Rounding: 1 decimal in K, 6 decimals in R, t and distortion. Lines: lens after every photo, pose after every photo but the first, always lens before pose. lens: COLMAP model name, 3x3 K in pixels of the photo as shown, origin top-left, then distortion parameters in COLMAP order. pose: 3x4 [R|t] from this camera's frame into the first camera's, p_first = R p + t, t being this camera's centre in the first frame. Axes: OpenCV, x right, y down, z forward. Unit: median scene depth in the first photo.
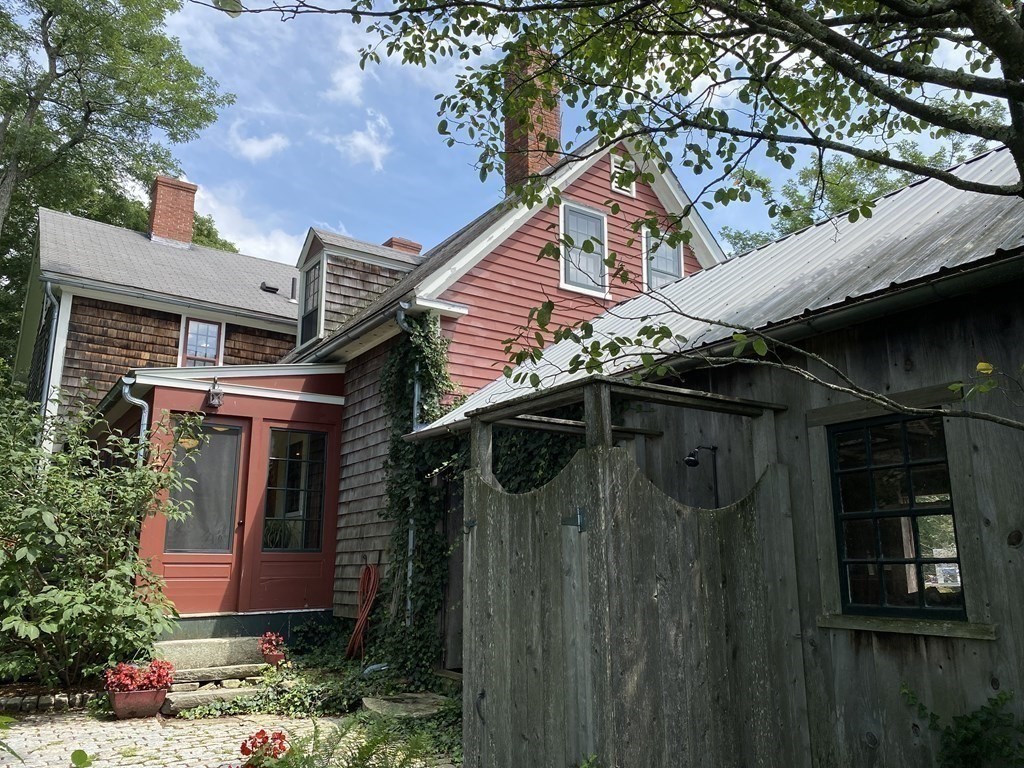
lens RADIAL K [[777.2, 0, 513.0], [0, 777.2, 394.4], [0, 0, 1]] dist [0.001663, -0.004945]
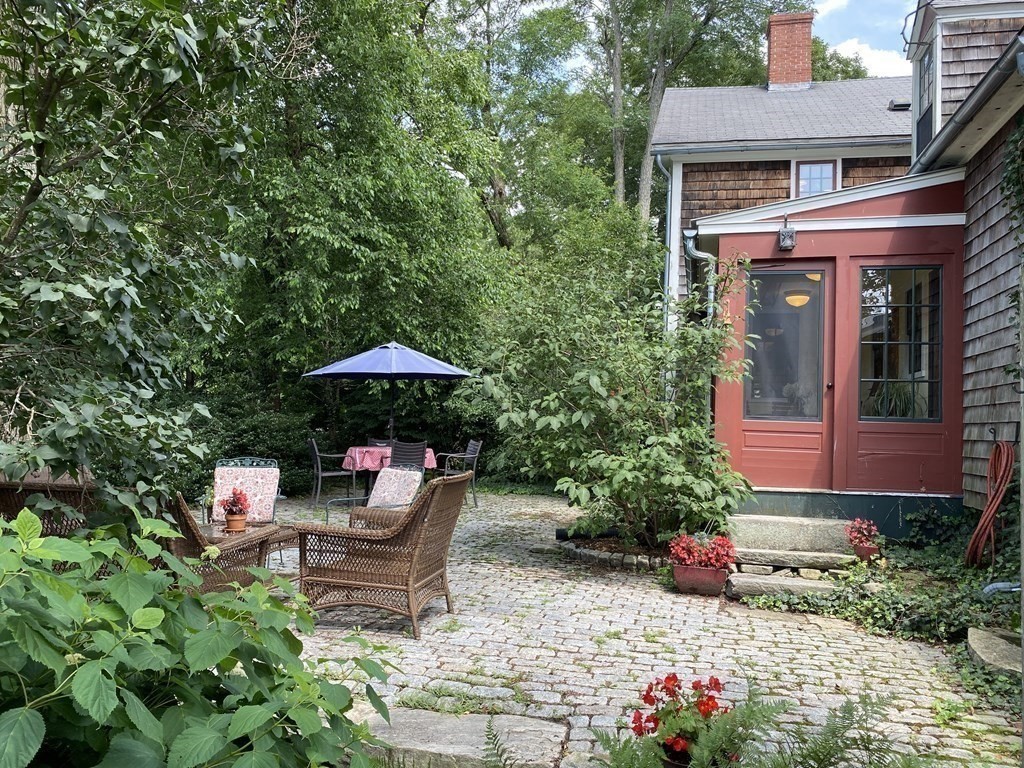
lens RADIAL K [[777.2, 0, 513.0], [0, 777.2, 394.4], [0, 0, 1]] dist [0.001663, -0.004945]
pose [[0.672624, -0.002458, -0.739981, 0.037251], [0.126762, 0.985596, 0.111950, 0.038445], [0.729046, -0.169101, 0.663247, 0.201146]]
